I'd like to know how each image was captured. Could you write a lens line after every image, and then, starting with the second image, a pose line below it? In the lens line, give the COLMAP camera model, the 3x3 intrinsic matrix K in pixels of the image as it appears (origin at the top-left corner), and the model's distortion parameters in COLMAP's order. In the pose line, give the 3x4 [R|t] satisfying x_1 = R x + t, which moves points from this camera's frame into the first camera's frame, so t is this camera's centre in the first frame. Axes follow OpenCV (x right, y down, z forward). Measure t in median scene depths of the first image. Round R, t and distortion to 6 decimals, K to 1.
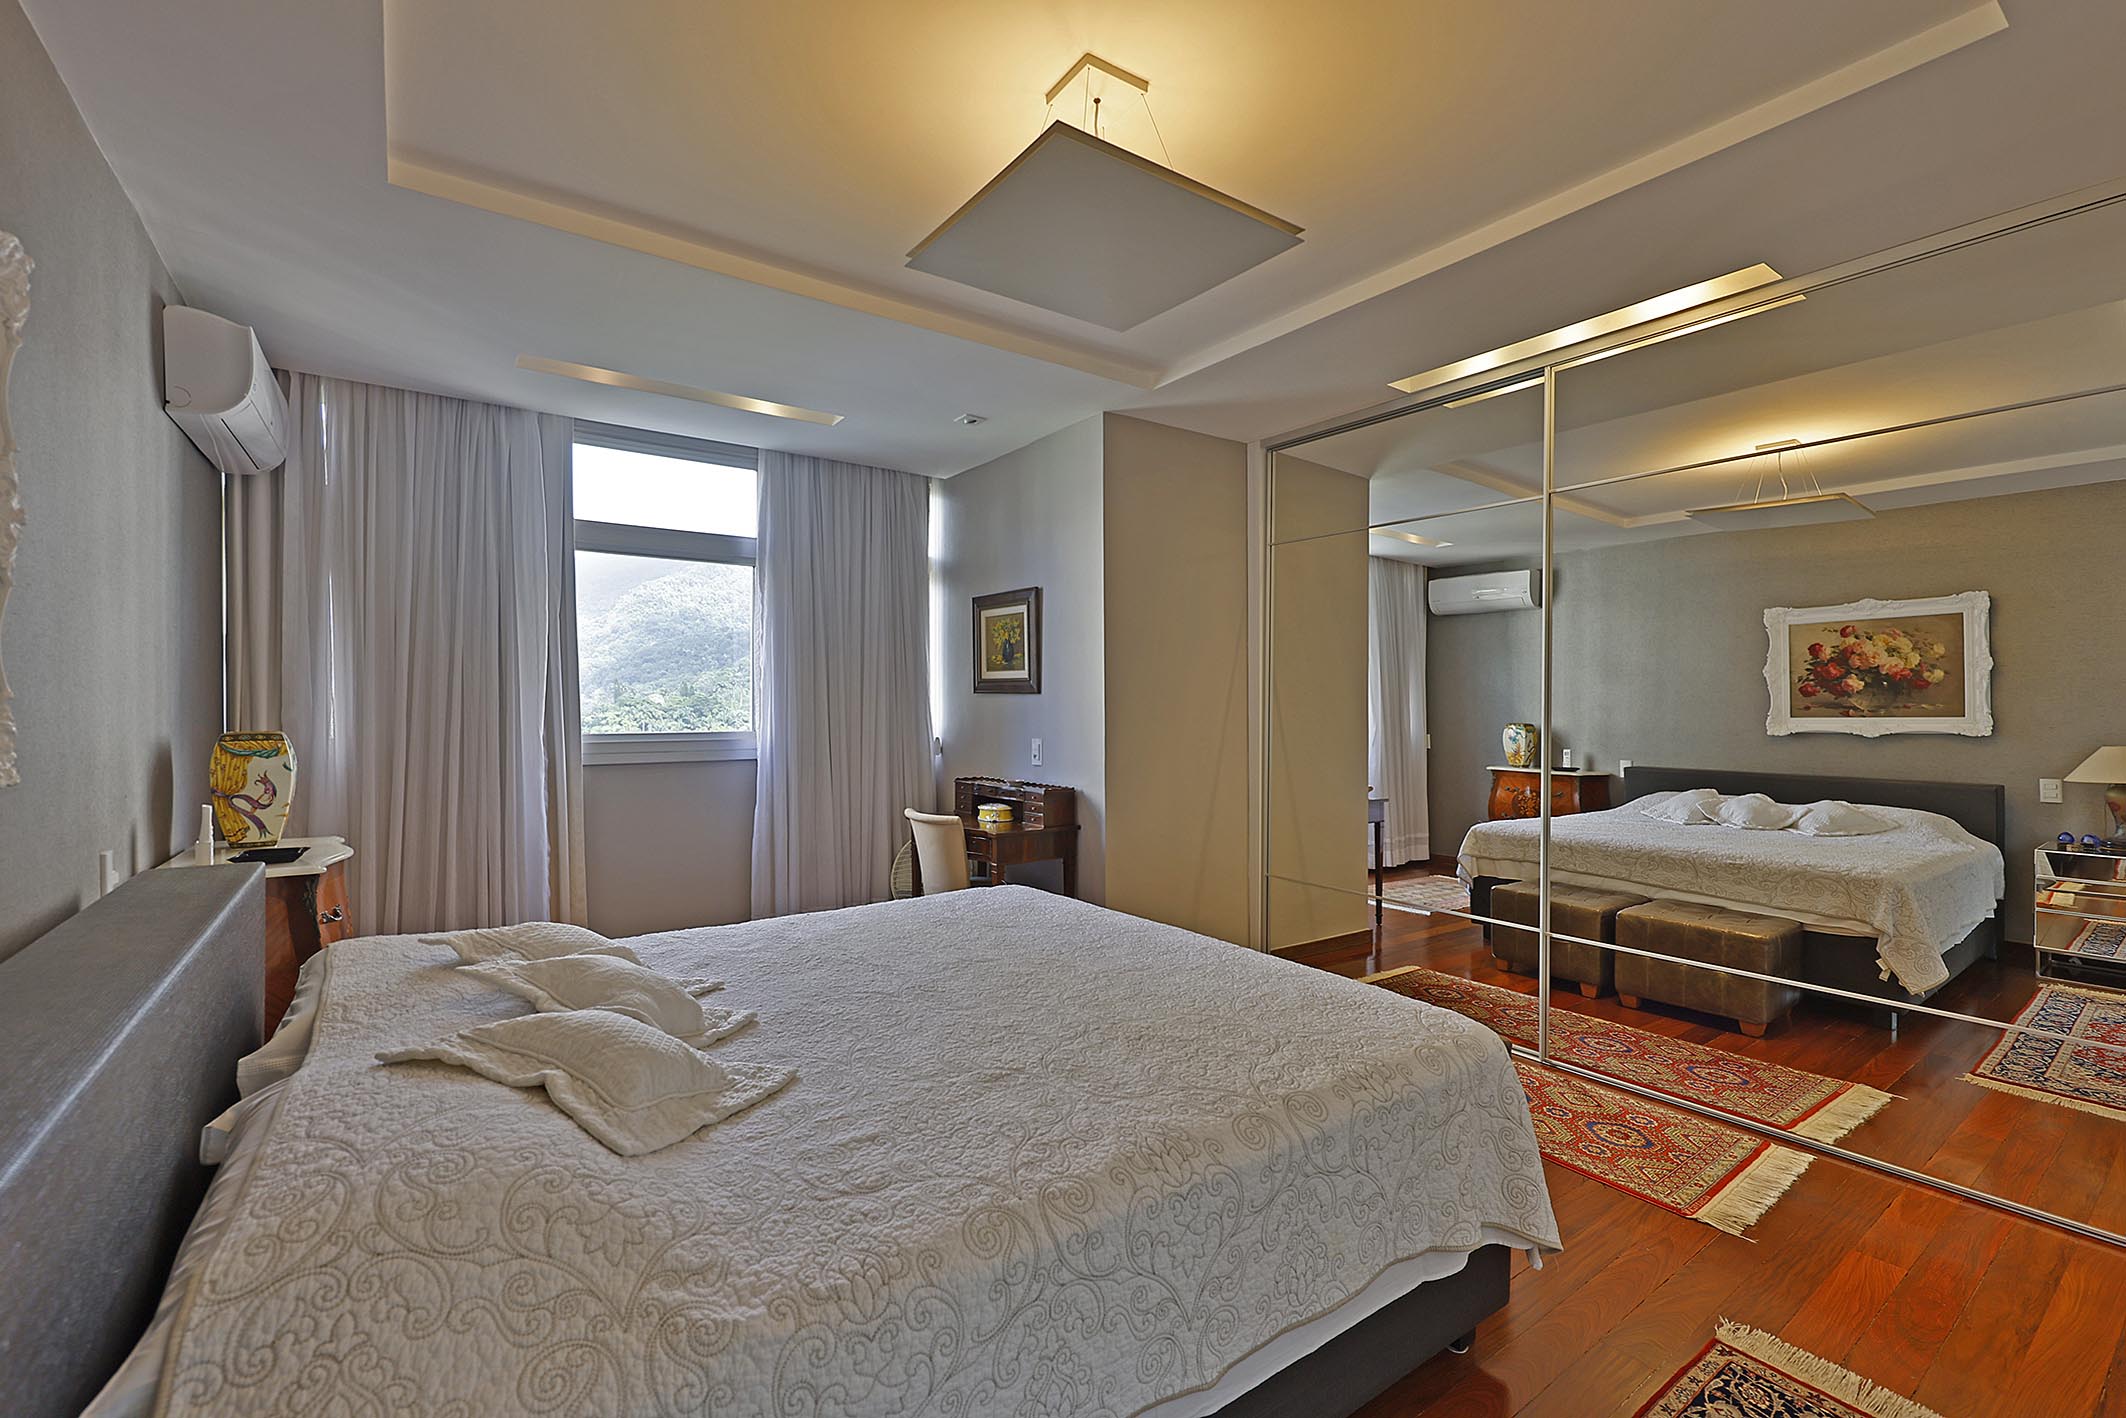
lens RADIAL K [[907.0, 0, 1064.9], [0, 907.0, 704.7], [0, 0, 1]] dist [0.000340, 0.000335]
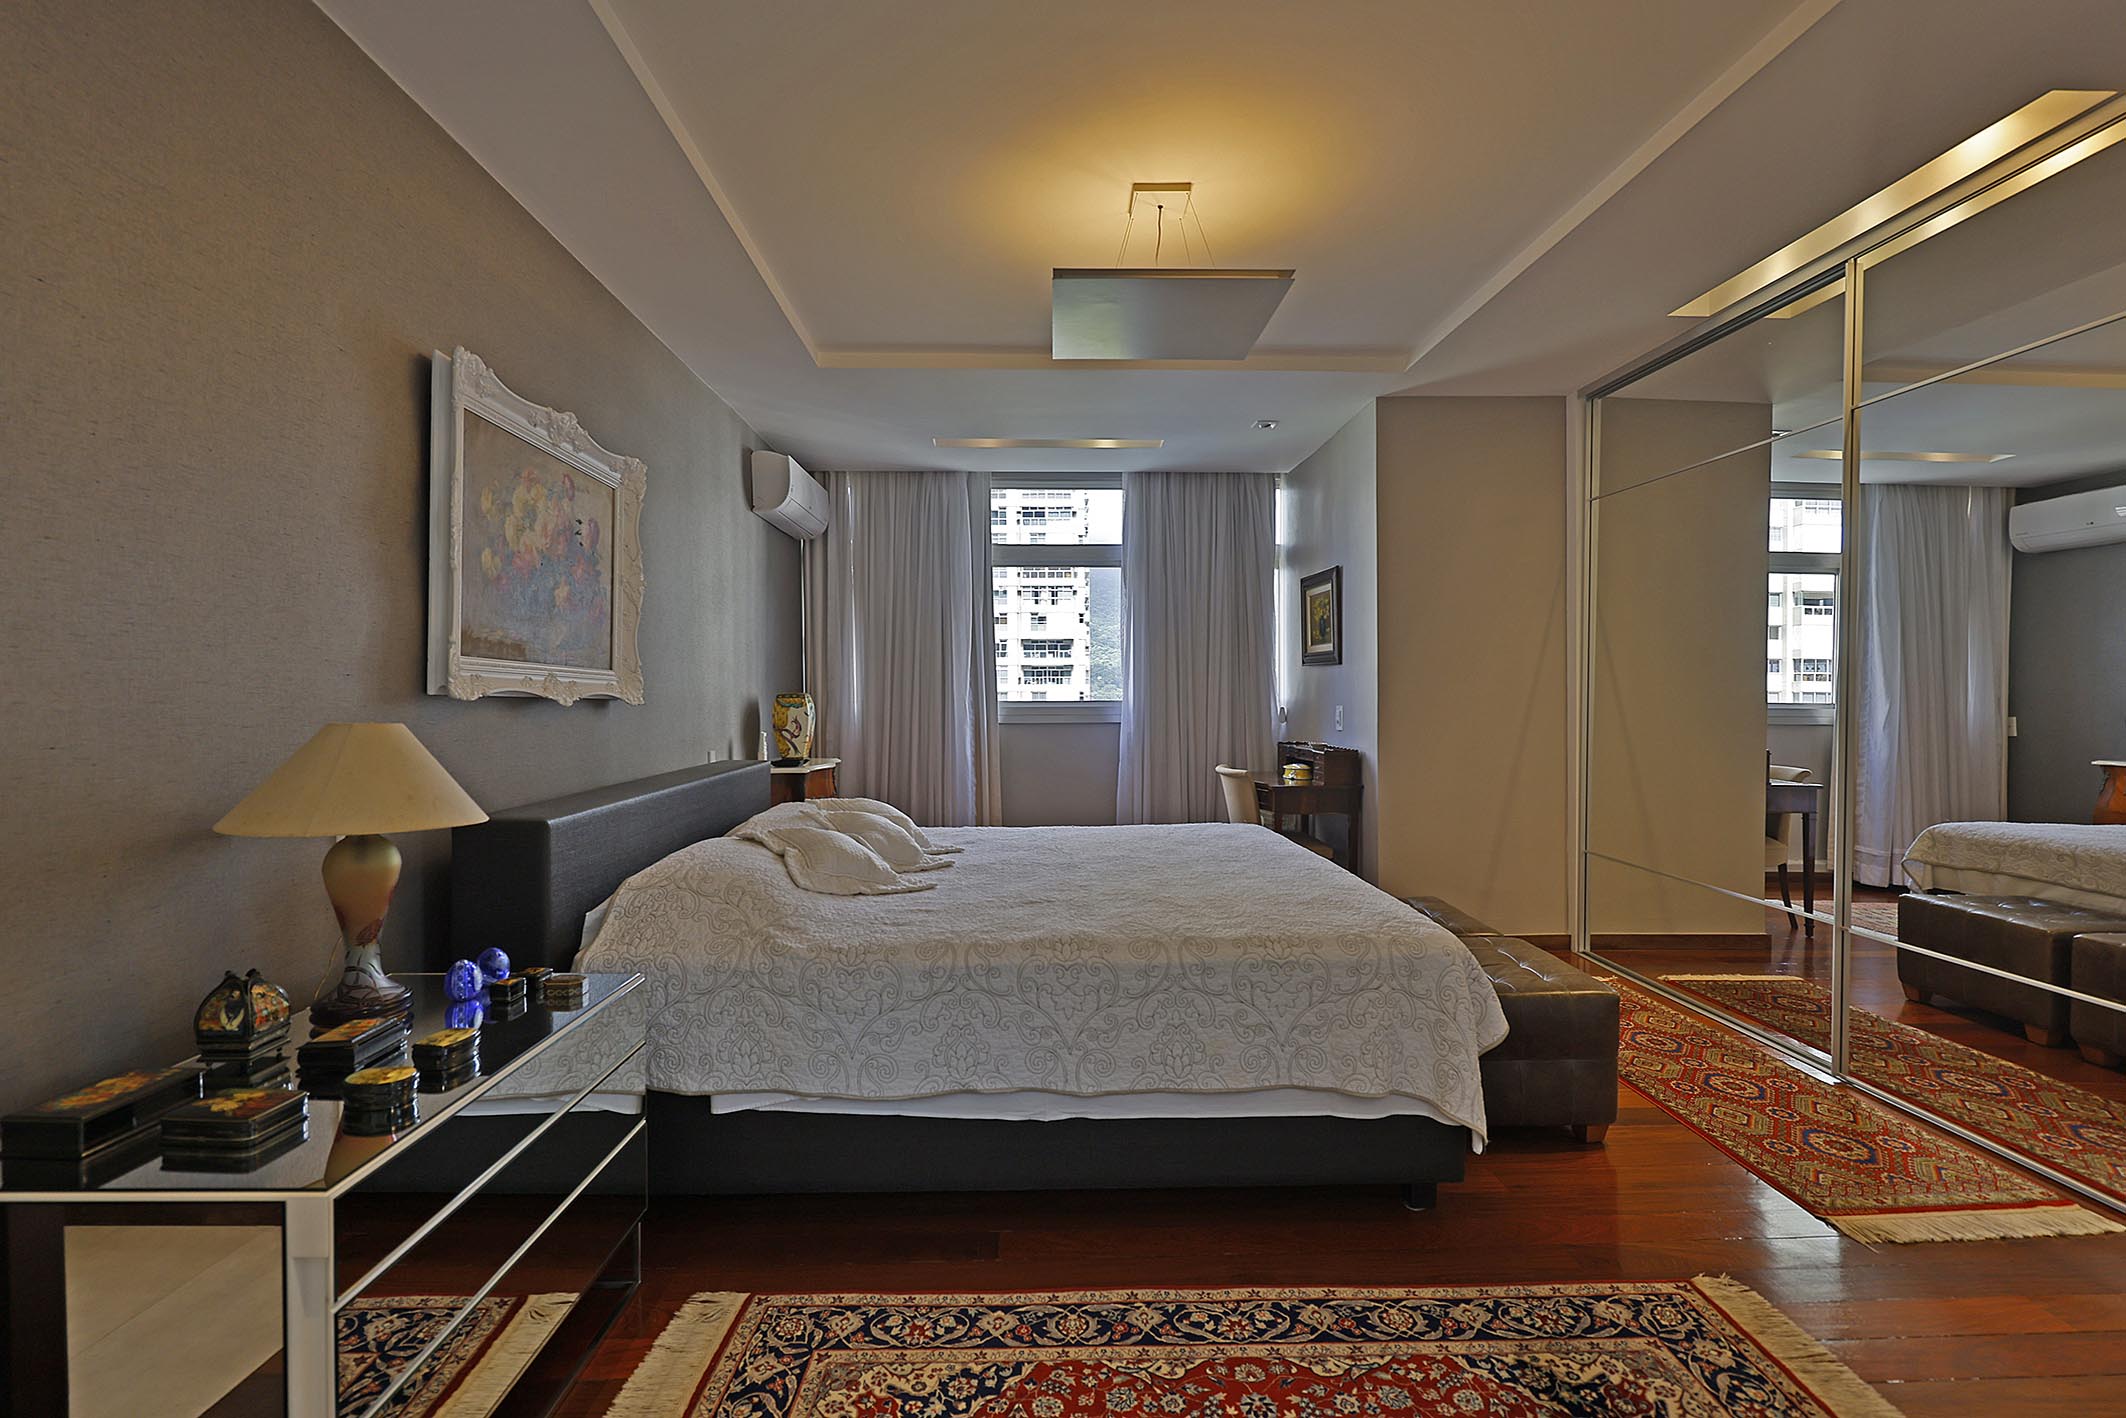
lens RADIAL K [[907.0, 0, 1054.3], [0, 907.0, 704.8], [0, 0, 1]] dist [0.000340, 0.000335]
pose [[0.829361, 0.002387, -0.558709, 0.359884], [0.005193, 0.999915, 0.011980, 0.026215], [0.558690, -0.012837, 0.829277, -0.108639]]
